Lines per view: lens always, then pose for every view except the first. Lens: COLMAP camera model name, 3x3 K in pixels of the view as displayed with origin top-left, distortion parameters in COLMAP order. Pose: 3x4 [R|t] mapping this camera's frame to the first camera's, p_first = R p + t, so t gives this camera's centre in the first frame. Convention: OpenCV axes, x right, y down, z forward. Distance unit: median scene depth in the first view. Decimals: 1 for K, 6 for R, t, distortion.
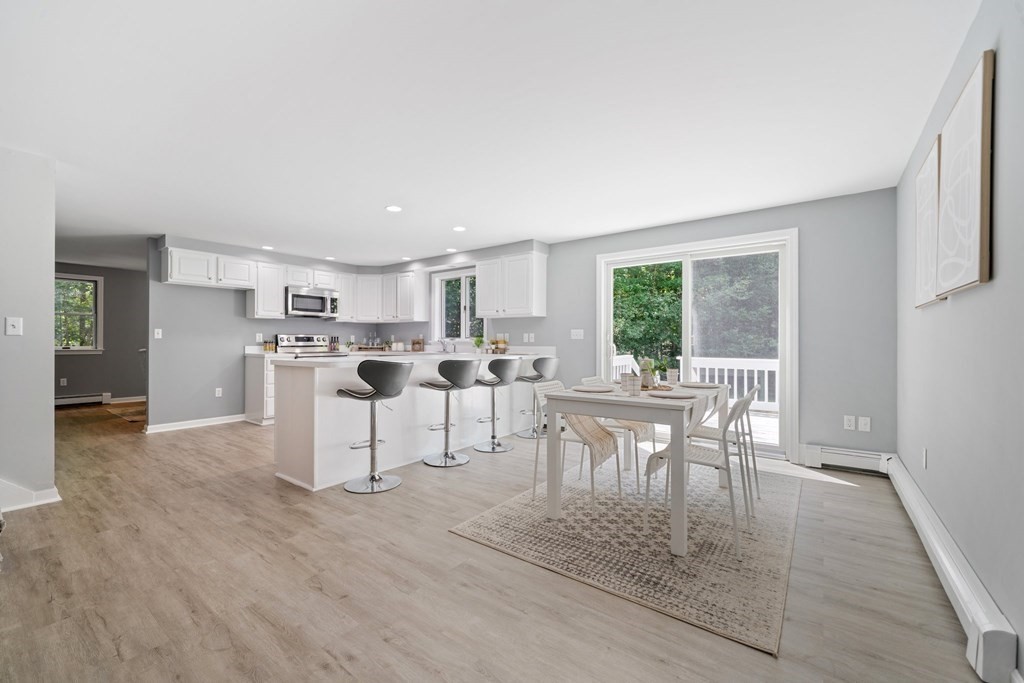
lens RADIAL K [[413.1, 0, 511.3], [0, 413.1, 338.6], [0, 0, 1]] dist [0.000668, -0.000101]
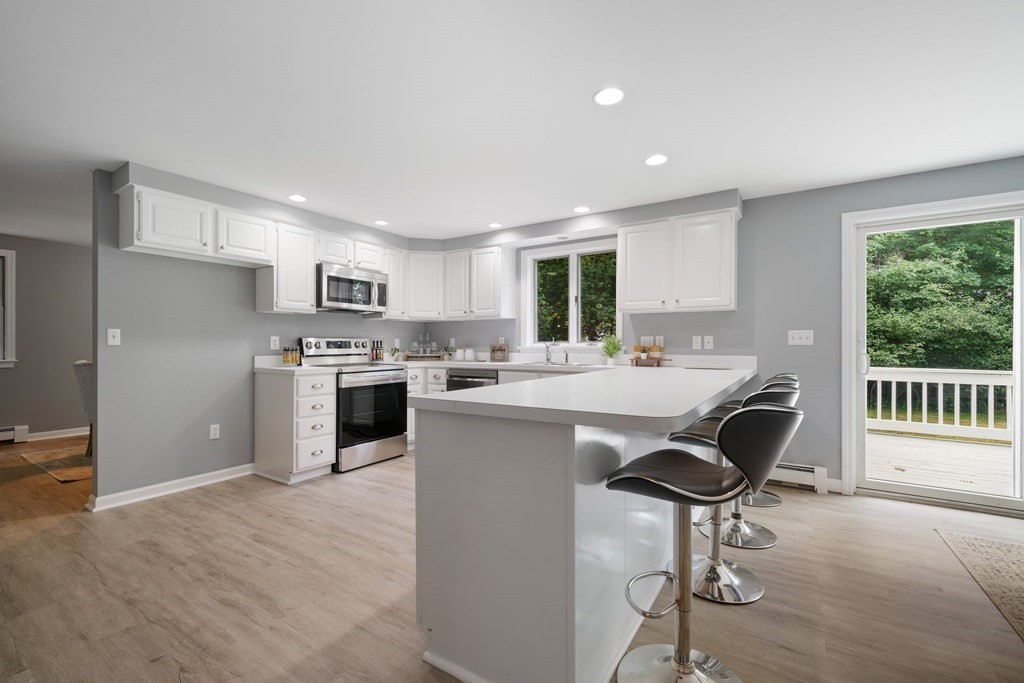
lens RADIAL K [[431.8, 0, 512.0], [0, 431.8, 341.5], [0, 0, 1]] dist [-0.000449, 0.000068]
pose [[0.997525, -0.001599, 0.070300, -0.291181], [0.001431, 0.999996, 0.002443, -0.005571], [-0.070303, -0.002337, 0.997523, 0.305486]]
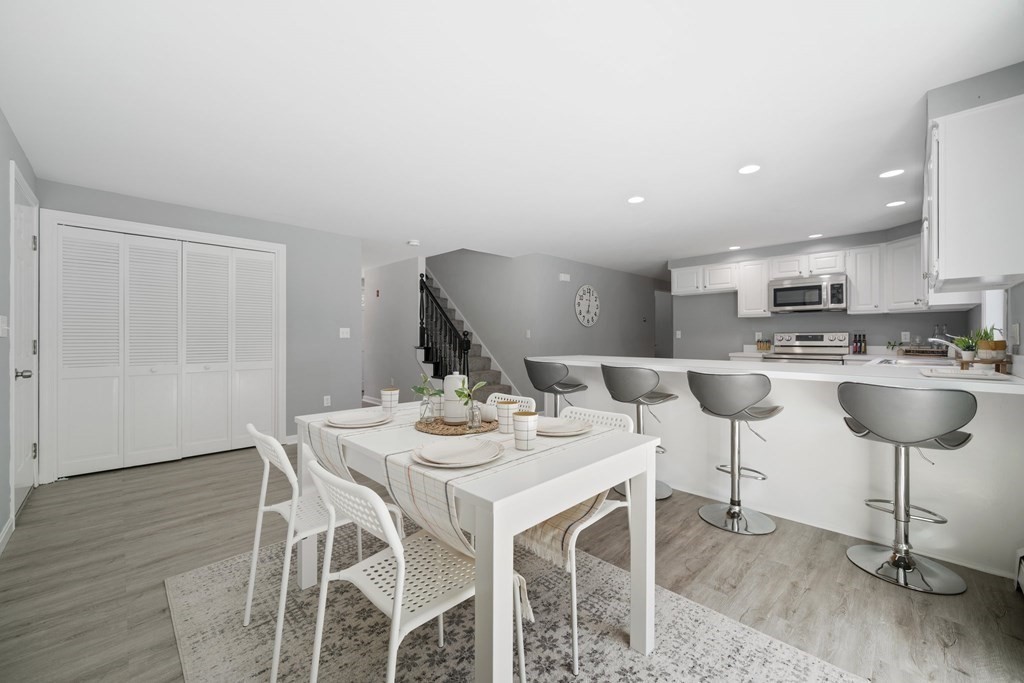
lens RADIAL K [[413.1, 0, 511.3], [0, 413.1, 338.6], [0, 0, 1]] dist [0.000668, -0.000101]
pose [[-0.155570, -0.001994, -0.987823, 0.455503], [0.010521, 0.999938, -0.003675, -0.000762], [0.987769, -0.010965, -0.155540, 0.572867]]
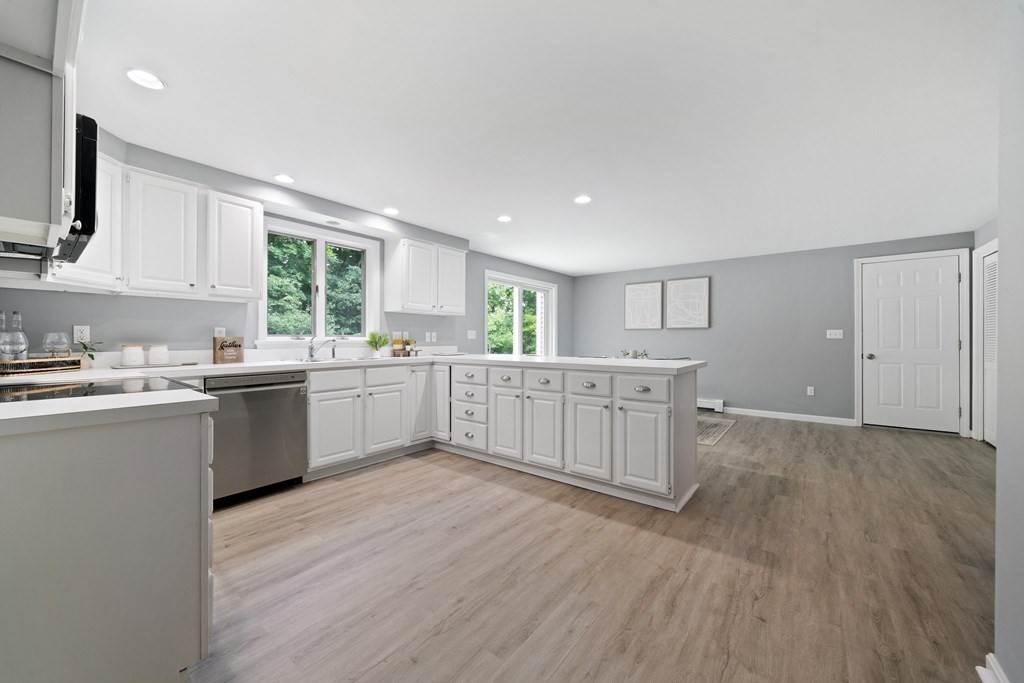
lens RADIAL K [[383.0, 0, 505.6], [0, 383.0, 337.8], [0, 0, 1]] dist [-0.004980, -0.000095]
pose [[0.036005, 0.001719, 0.999350, -0.753353], [-0.009758, 0.999951, -0.001369, -0.001018], [-0.999304, -0.009702, 0.036020, 0.747463]]
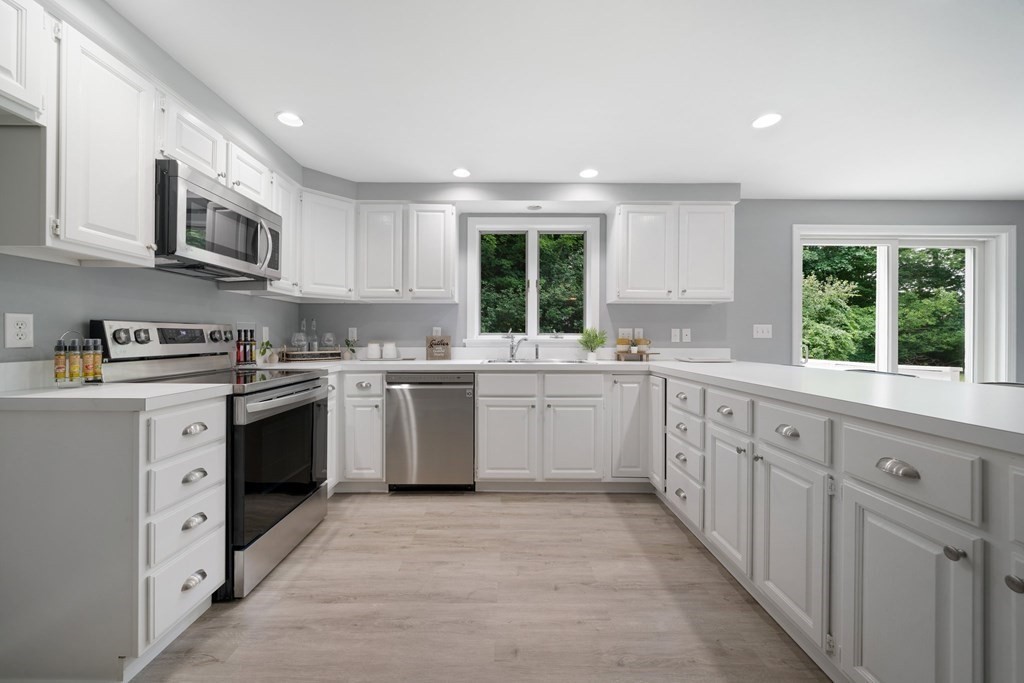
lens RADIAL K [[383.0, 0, 505.6], [0, 383.0, 337.8], [0, 0, 1]] dist [-0.004980, -0.000095]
pose [[0.800192, -0.000075, 0.599743, -0.512665], [-0.006378, 0.999942, 0.008636, -0.001739], [-0.599709, -0.010736, 0.800146, 0.632167]]
